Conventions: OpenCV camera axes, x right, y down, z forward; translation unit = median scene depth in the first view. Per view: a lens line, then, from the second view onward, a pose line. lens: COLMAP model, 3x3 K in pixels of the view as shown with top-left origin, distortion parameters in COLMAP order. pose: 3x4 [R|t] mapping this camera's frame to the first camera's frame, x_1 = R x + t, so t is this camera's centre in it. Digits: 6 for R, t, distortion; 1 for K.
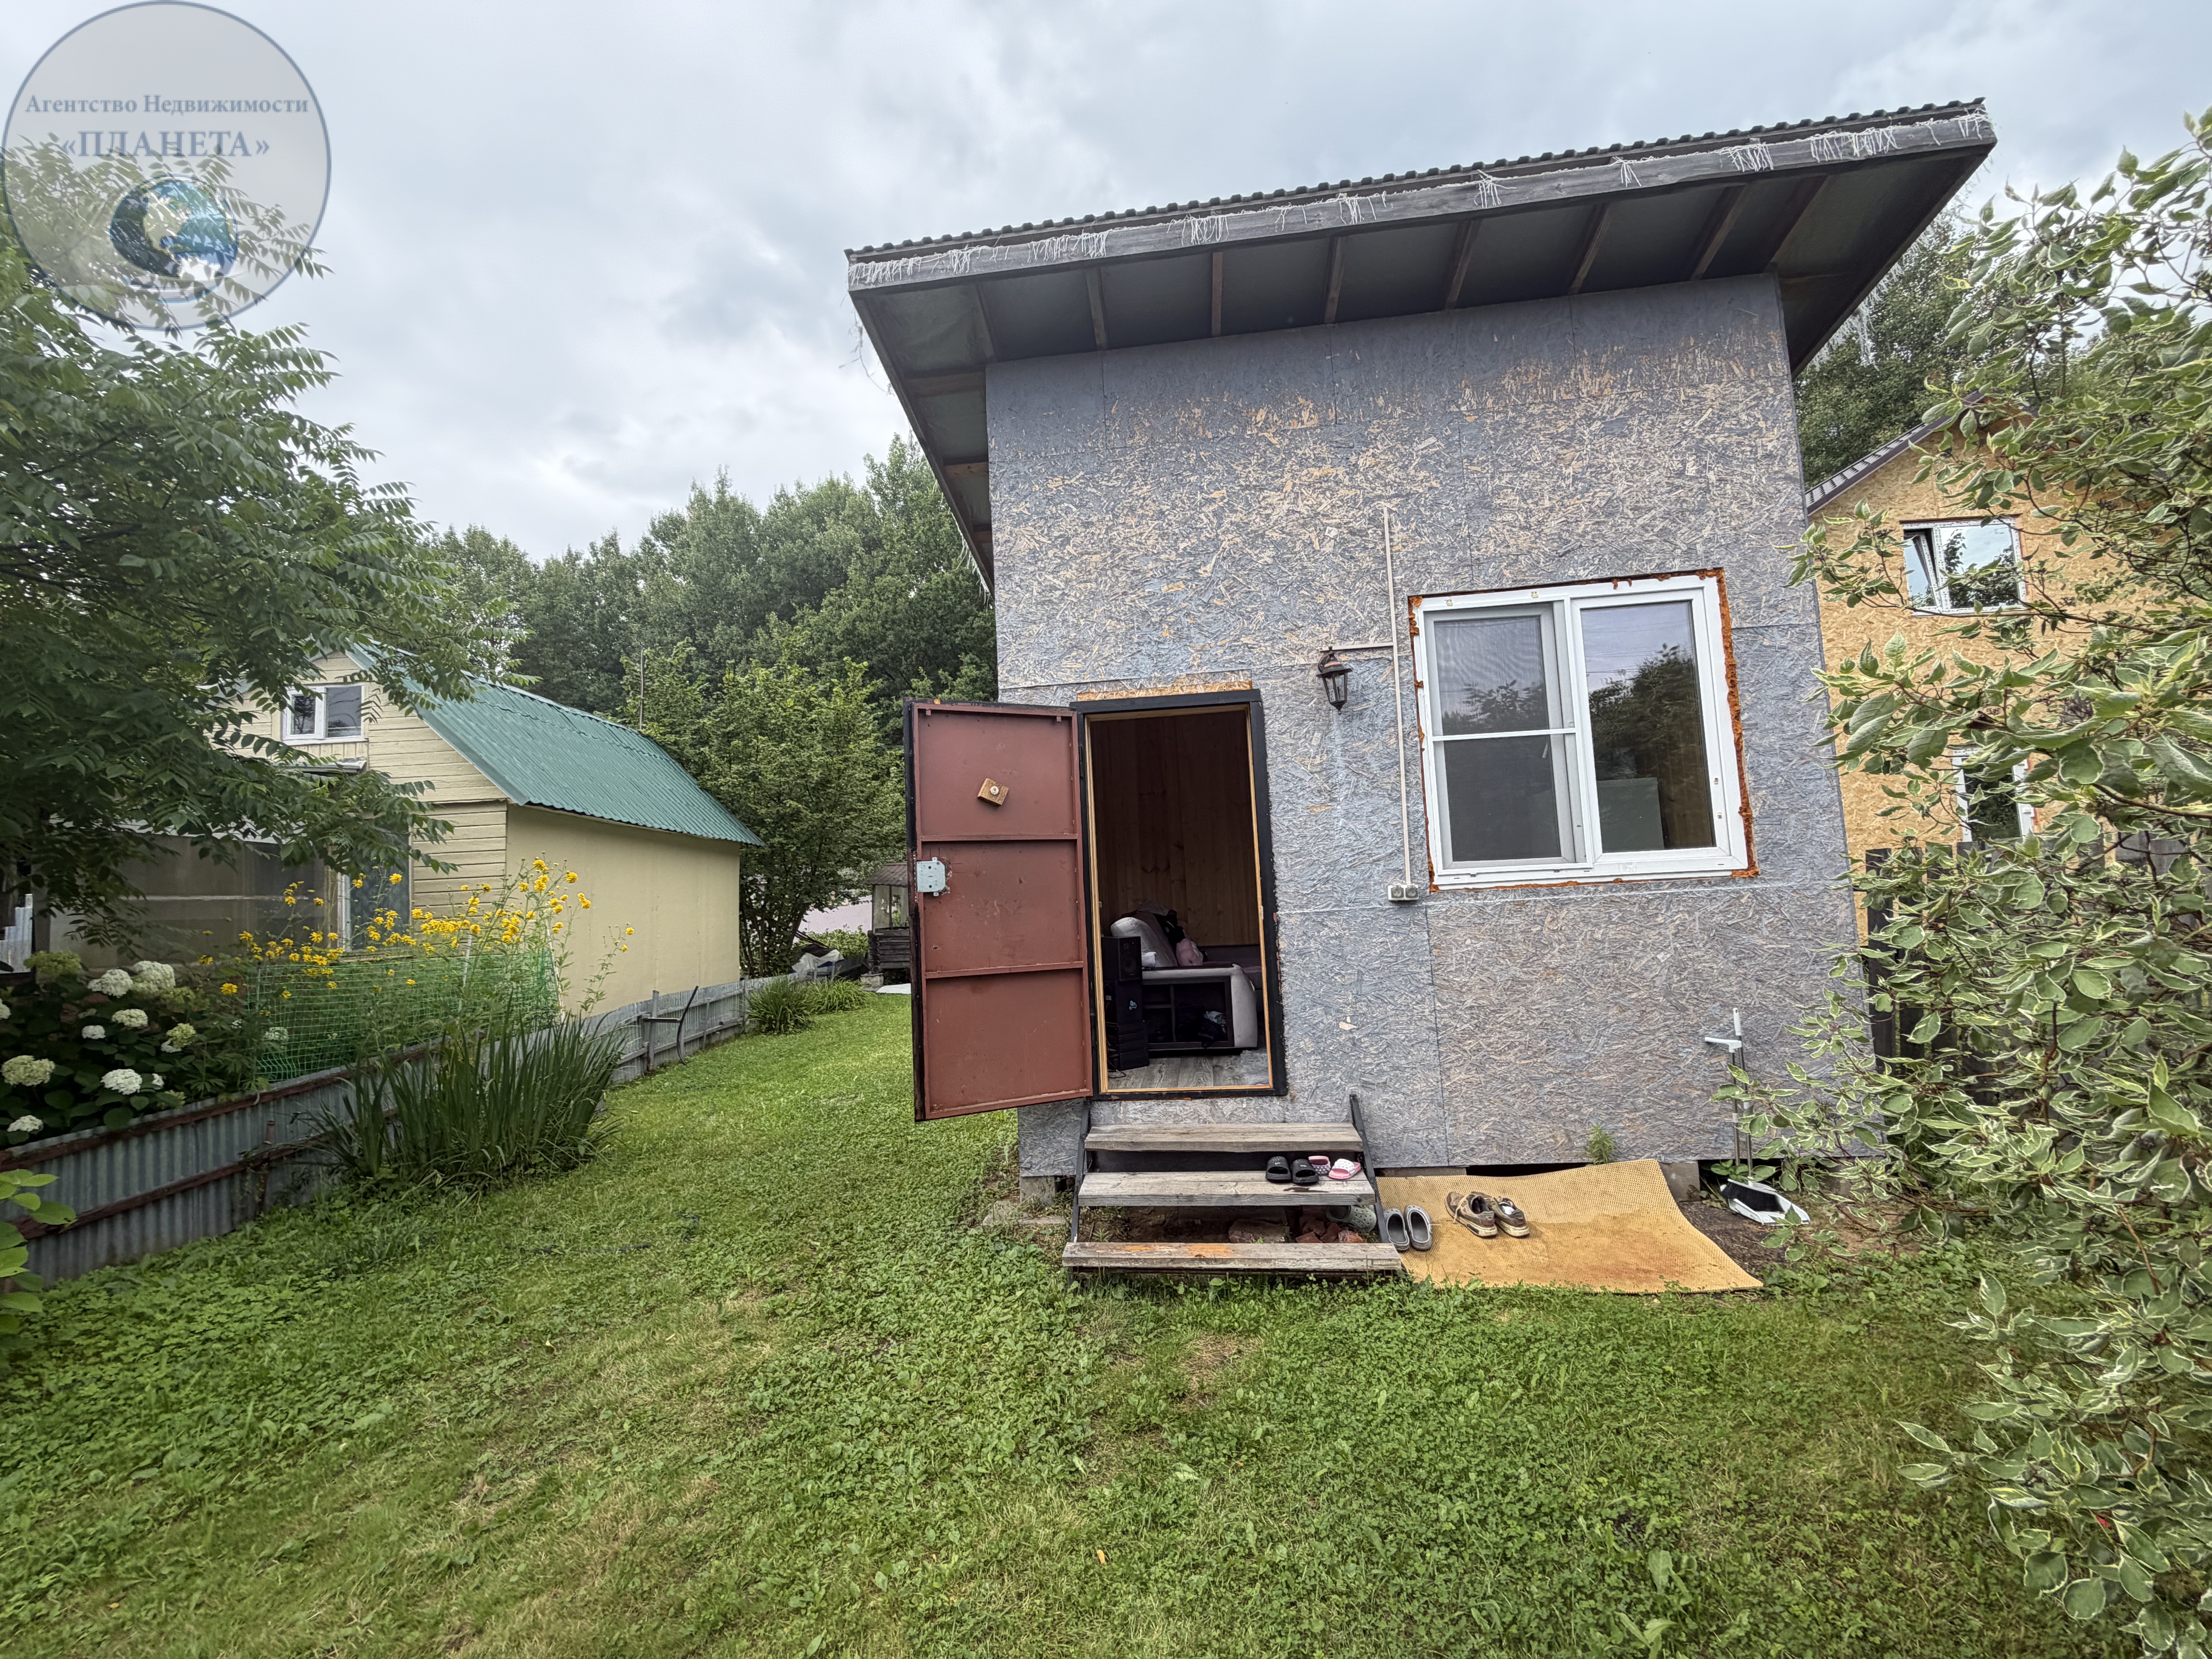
lens RADIAL K [[882.2, 0, 1098.6], [0, 882.2, 831.1], [0, 0, 1]] dist [-0.000677, 0.000224]
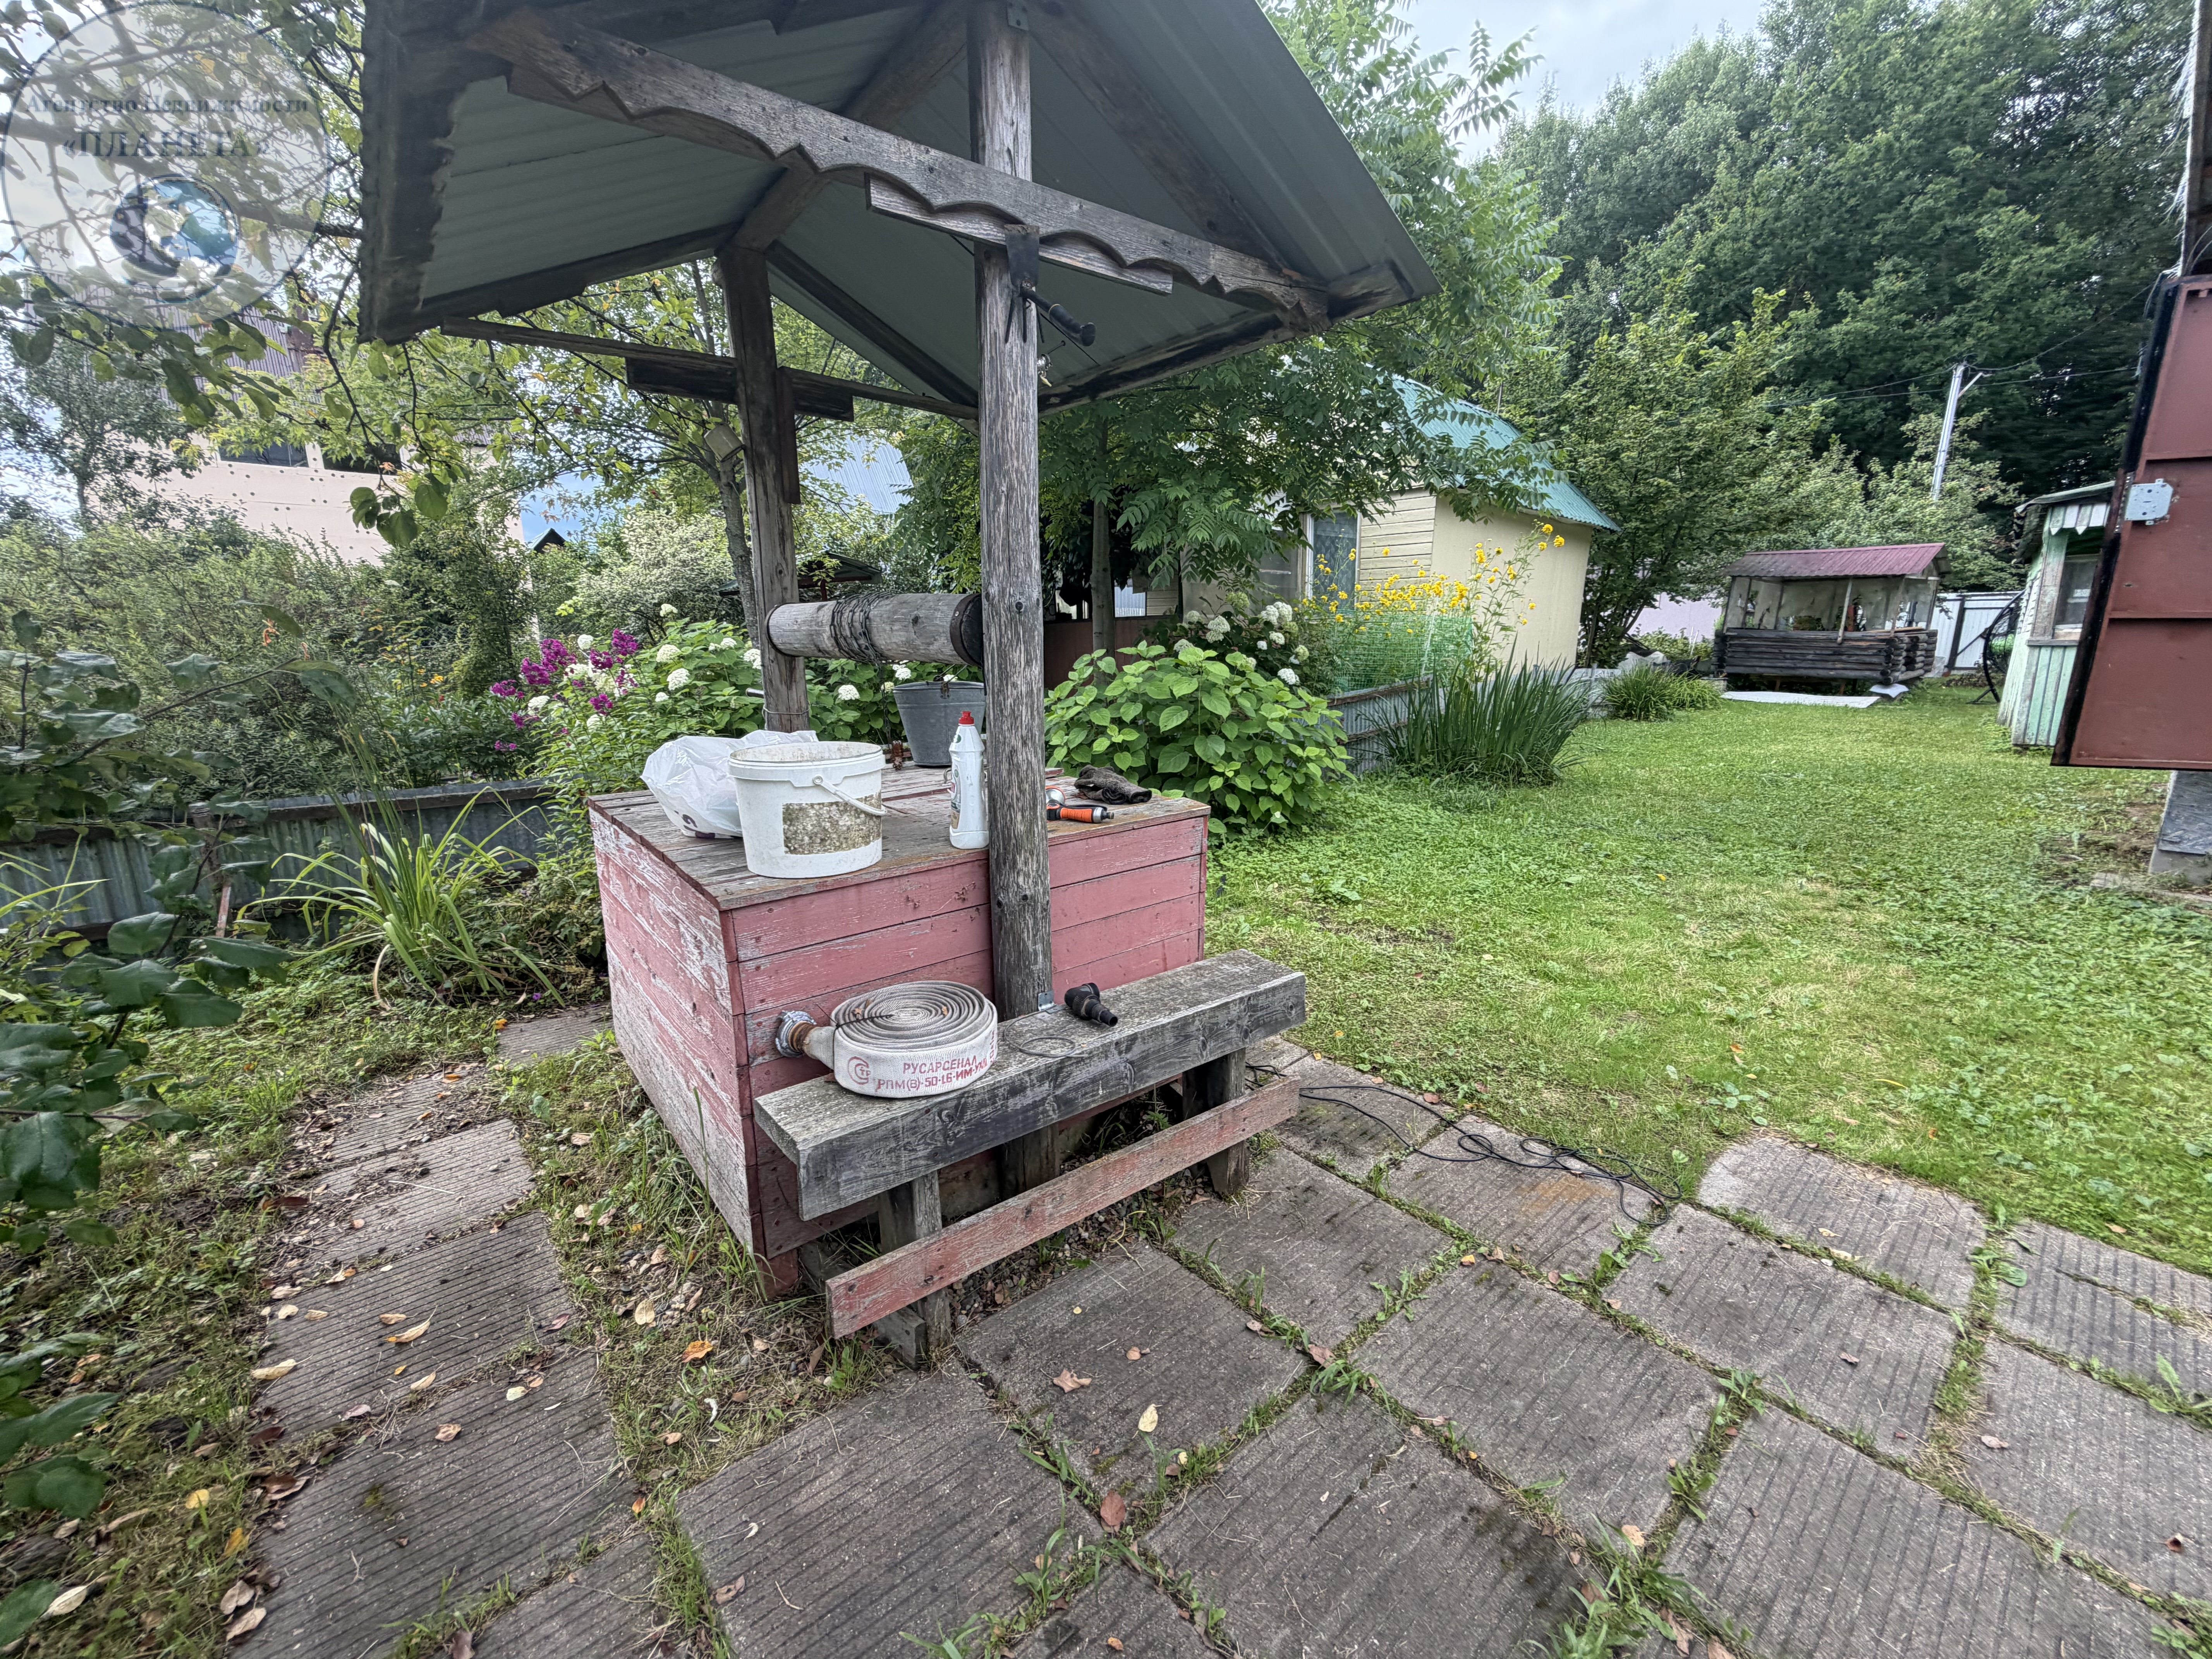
lens RADIAL K [[882.1, 0, 1096.4], [0, 882.1, 829.8], [0, 0, 1]] dist [-0.000727, 0.000020]
pose [[0.714803, 0.194505, -0.671732, -0.269241], [0.026893, 0.952187, 0.304330, 0.063489], [0.698808, -0.235601, 0.675395, -0.392365]]
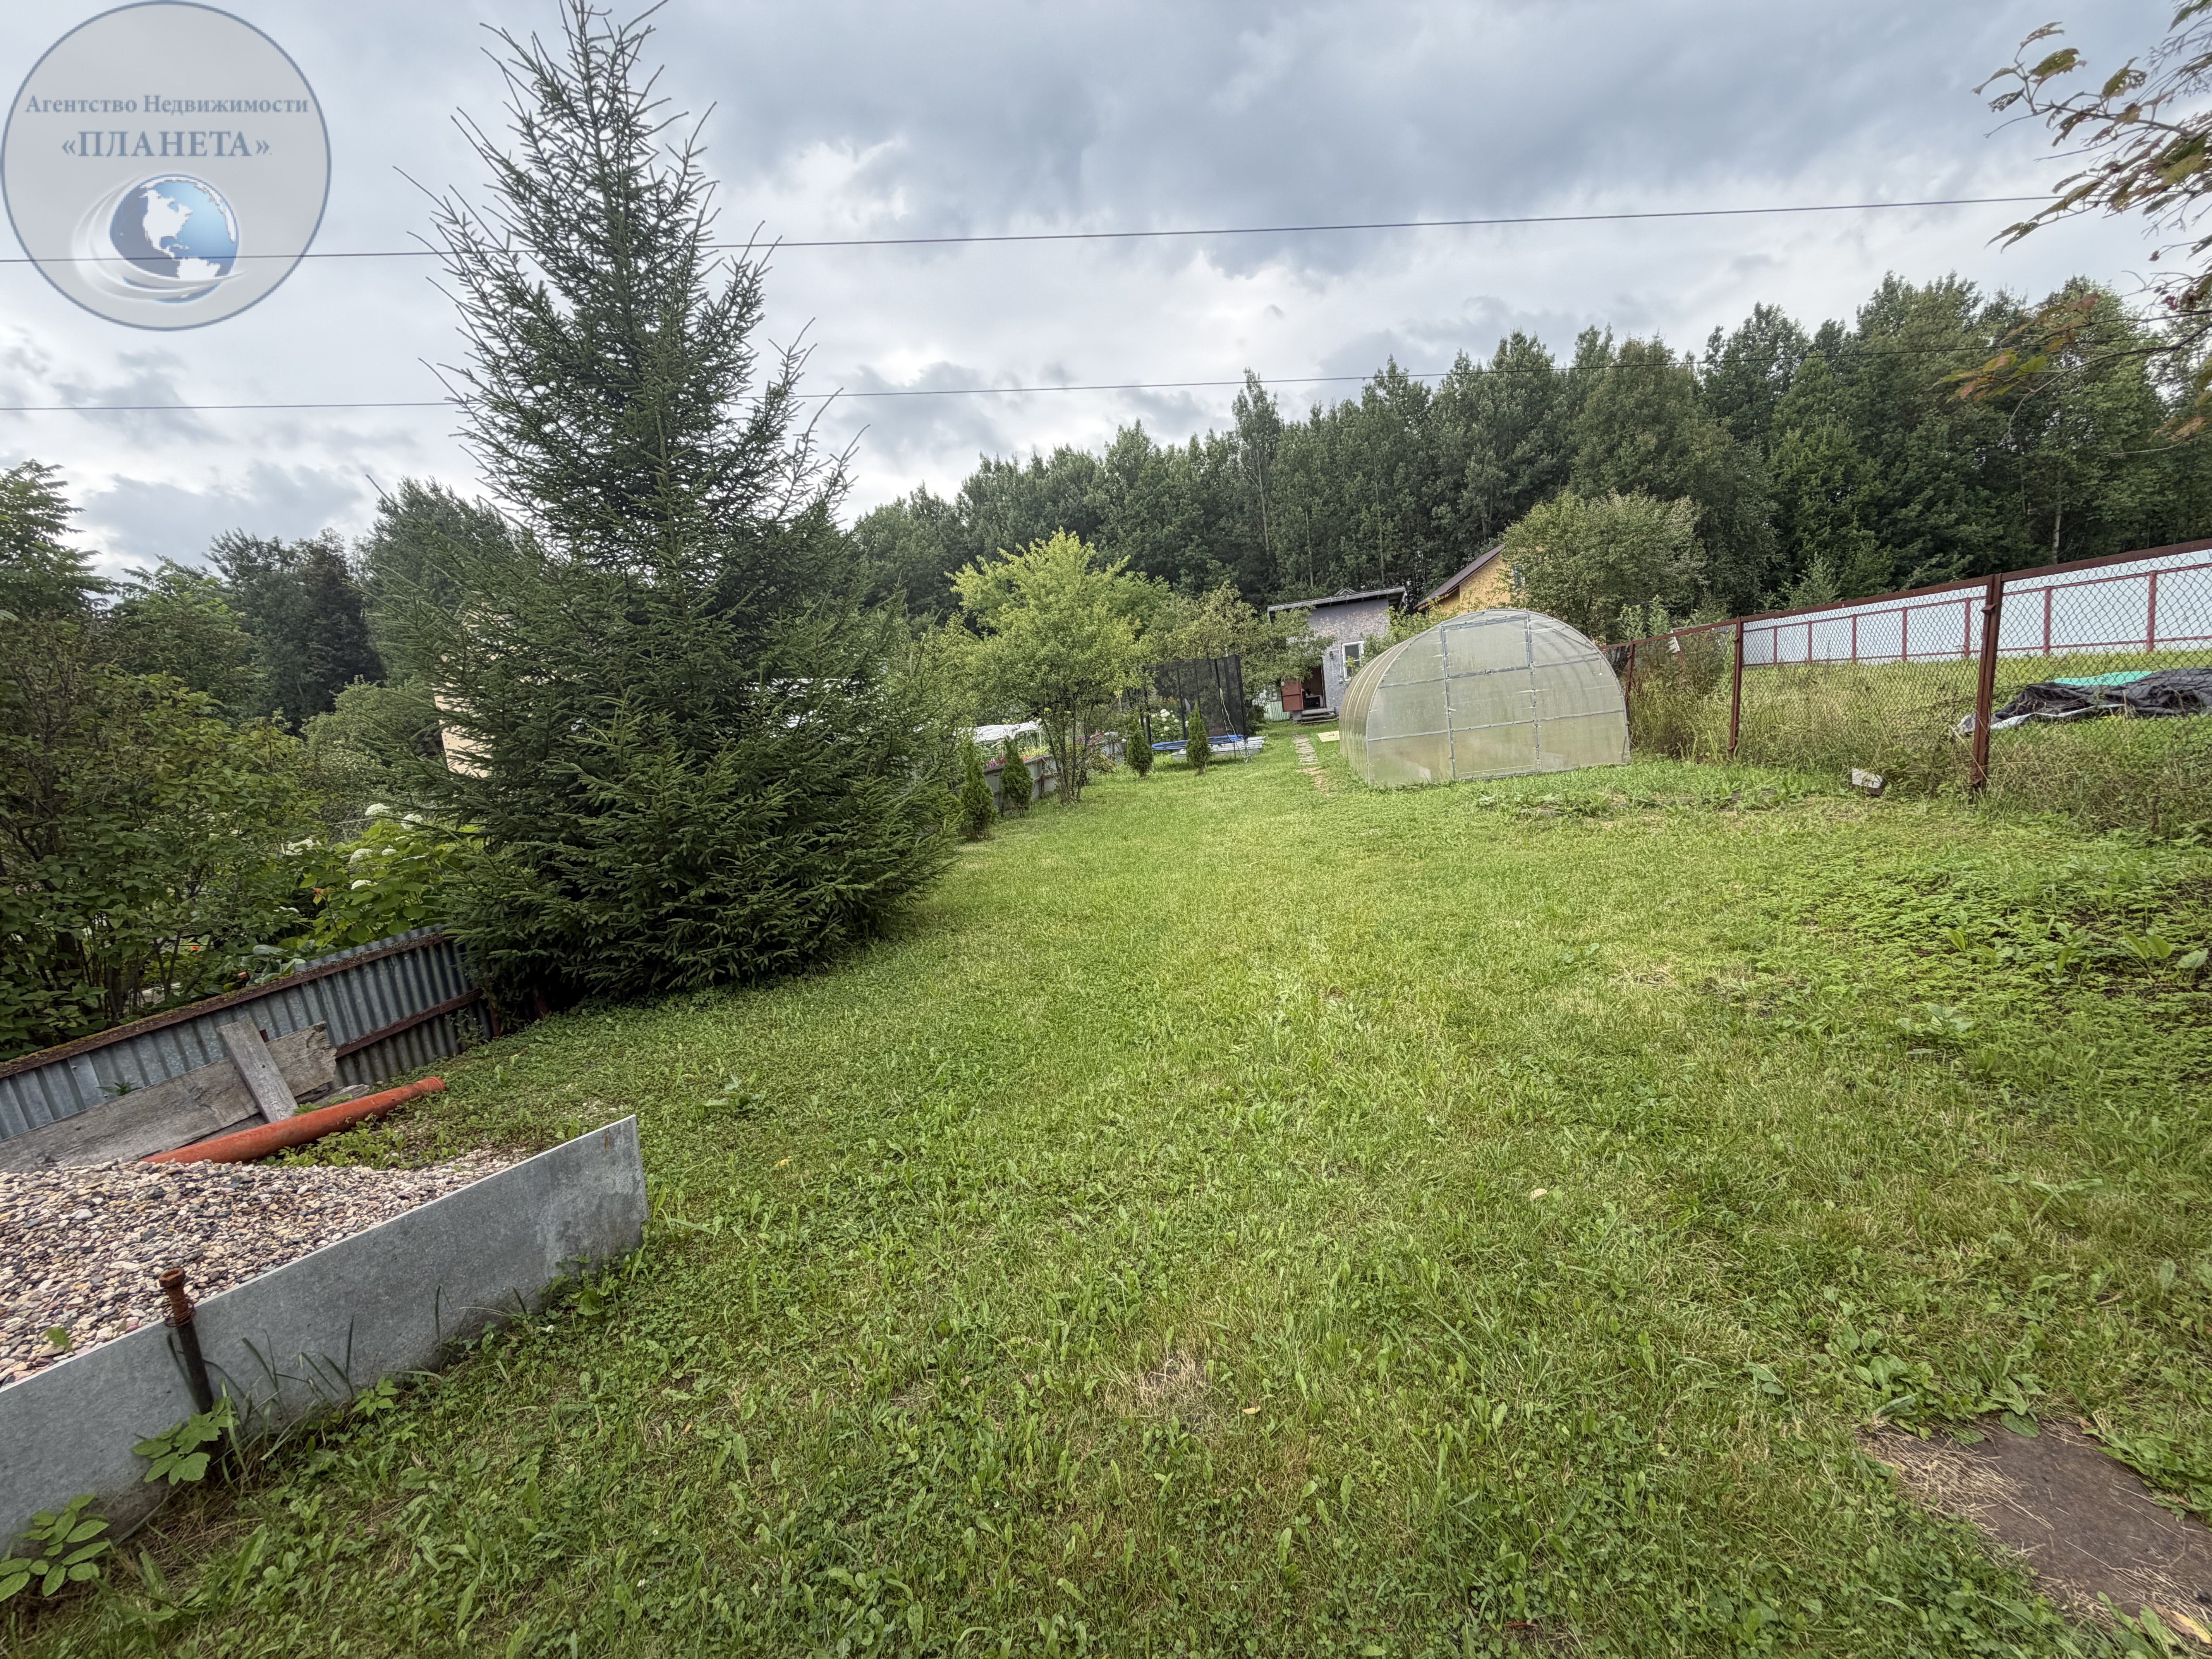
lens RADIAL K [[882.2, 0, 1098.6], [0, 882.2, 831.1], [0, 0, 1]] dist [-0.000677, 0.000224]
pose [[0.991558, -0.053138, -0.118275, -0.984424], [0.077444, 0.974301, 0.211518, -0.484566], [0.103996, -0.218892, 0.970191, -7.483717]]
